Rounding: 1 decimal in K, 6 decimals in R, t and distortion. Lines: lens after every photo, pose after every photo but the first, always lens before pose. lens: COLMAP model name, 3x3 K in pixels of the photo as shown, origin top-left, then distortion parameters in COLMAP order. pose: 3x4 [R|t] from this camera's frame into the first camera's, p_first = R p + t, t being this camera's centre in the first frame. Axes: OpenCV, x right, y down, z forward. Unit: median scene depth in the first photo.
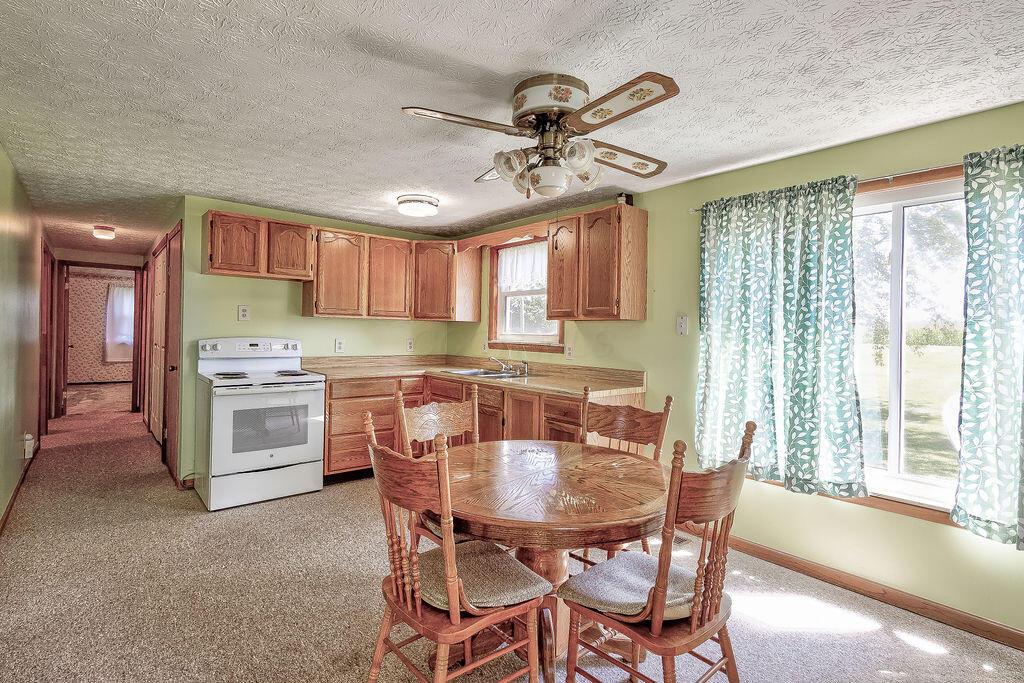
lens RADIAL K [[480.7, 0, 506.5], [0, 480.7, 334.4], [0, 0, 1]] dist [0.001193, 0.000134]
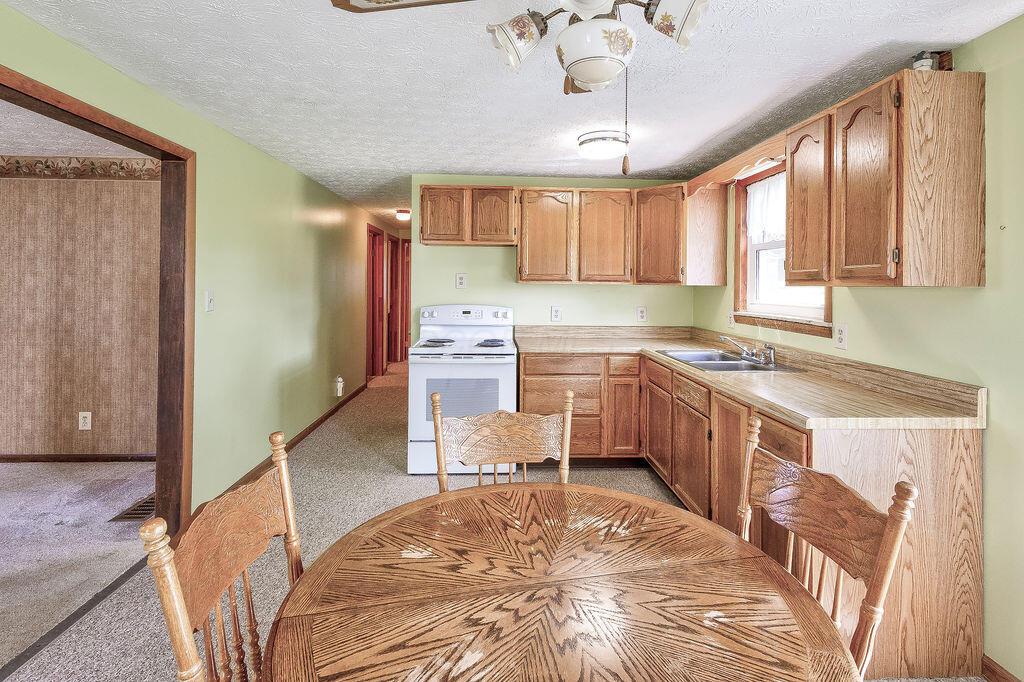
lens RADIAL K [[489.4, 0, 514.6], [0, 489.4, 285.1], [0, 0, 1]] dist [0.001767, 0.000374]
pose [[0.798728, -0.010090, -0.601607, 0.173107], [0.001339, 0.999887, -0.014993, -0.019902], [0.601690, 0.011170, 0.798651, 0.241740]]
